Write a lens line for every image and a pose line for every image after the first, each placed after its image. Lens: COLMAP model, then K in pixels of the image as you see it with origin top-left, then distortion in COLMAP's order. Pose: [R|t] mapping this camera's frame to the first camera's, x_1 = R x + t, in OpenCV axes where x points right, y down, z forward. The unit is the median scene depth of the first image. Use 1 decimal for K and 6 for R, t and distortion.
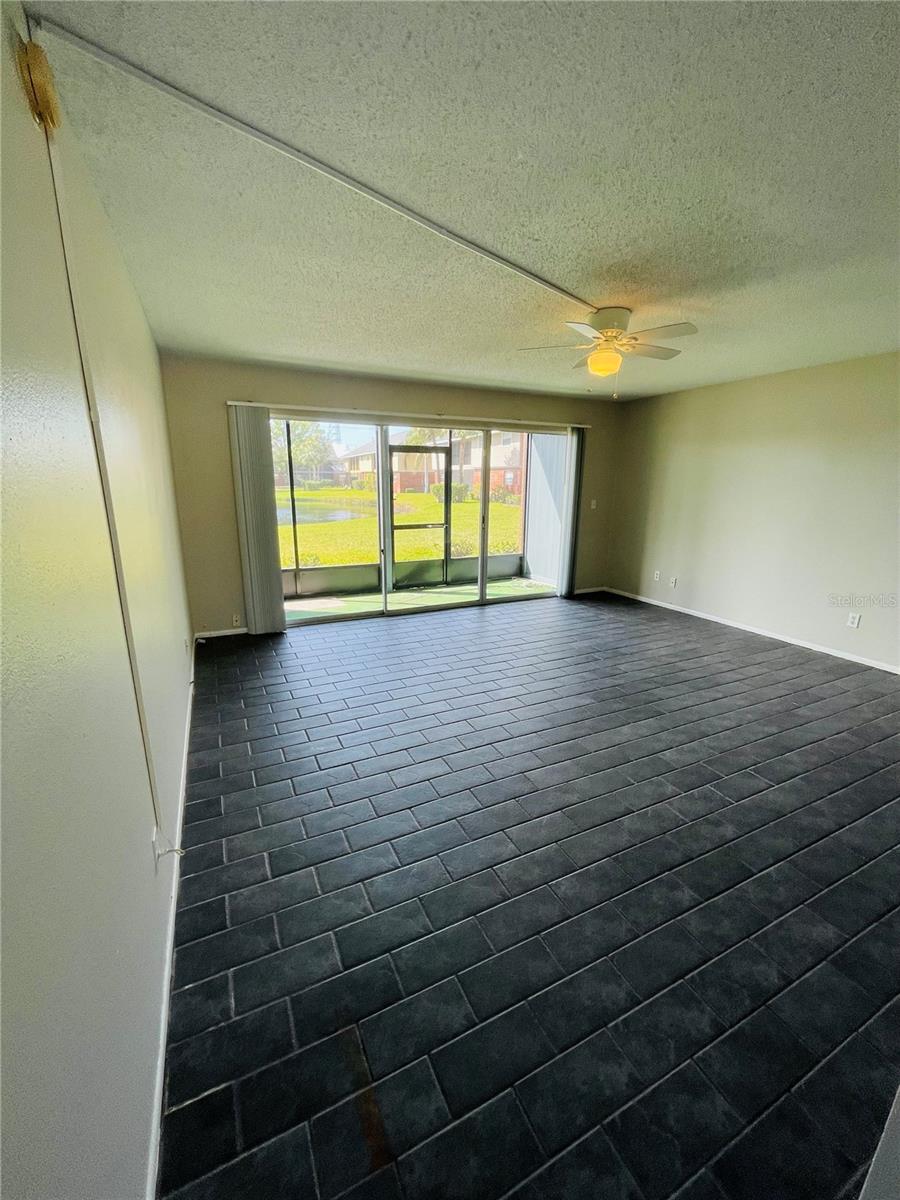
lens RADIAL K [[486.0, 0, 450.0], [0, 486.0, 600.0], [0, 0, 1]] dist [-0.000642, -0.000035]
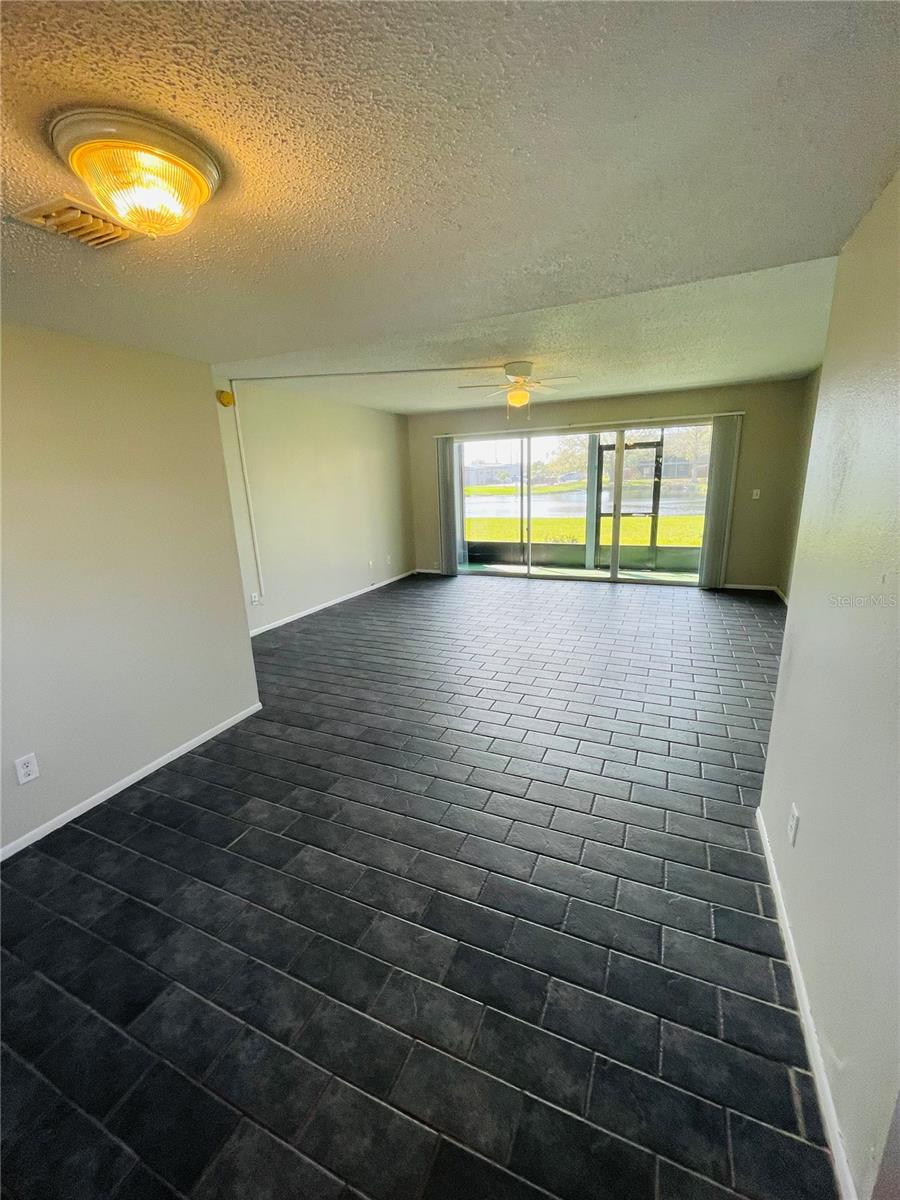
lens RADIAL K [[486.0, 0, 450.0], [0, 486.0, 600.0], [0, 0, 1]] dist [-0.000642, -0.000035]
pose [[0.641180, 0.156740, -0.751213, 0.682630], [-0.145983, 0.985956, 0.081119, 0.013761], [0.753377, 0.057653, 0.655056, -0.040437]]
